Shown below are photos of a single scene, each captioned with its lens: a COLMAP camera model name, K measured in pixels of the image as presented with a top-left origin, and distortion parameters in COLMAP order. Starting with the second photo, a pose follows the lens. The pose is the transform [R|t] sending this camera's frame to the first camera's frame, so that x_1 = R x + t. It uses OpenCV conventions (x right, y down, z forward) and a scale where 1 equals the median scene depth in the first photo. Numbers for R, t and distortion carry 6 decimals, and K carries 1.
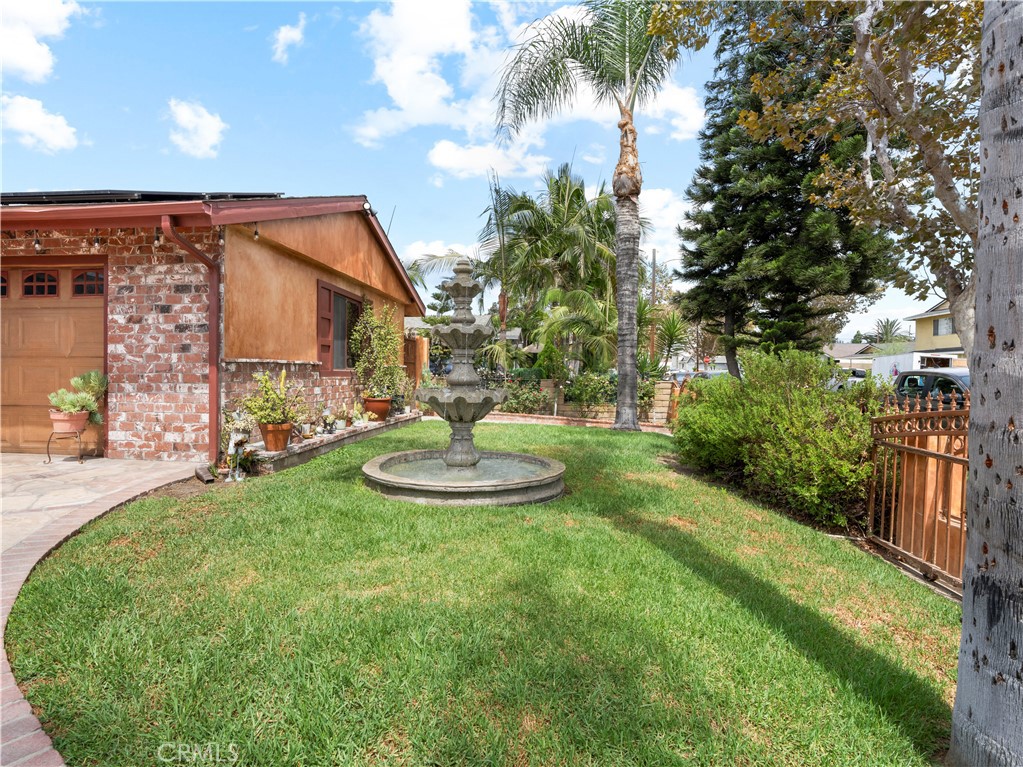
lens RADIAL K [[541.5, 0, 525.4], [0, 541.5, 378.5], [0, 0, 1]] dist [-0.067182, 0.027815]
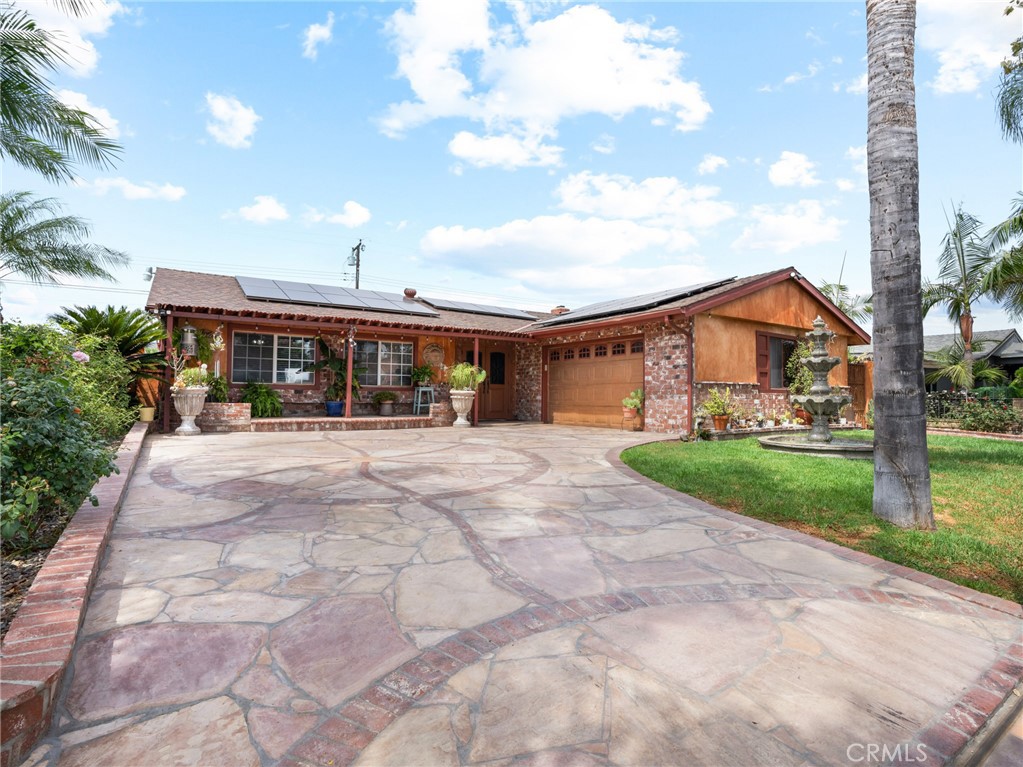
lens RADIAL K [[541.5, 0, 505.6], [0, 541.5, 381.4], [0, 0, 1]] dist [-0.067182, 0.027815]
pose [[0.598877, -0.028166, -0.800346, 0.578220], [-0.010946, 0.999000, -0.043348, 0.053533], [0.800767, 0.034721, 0.597969, -0.713602]]
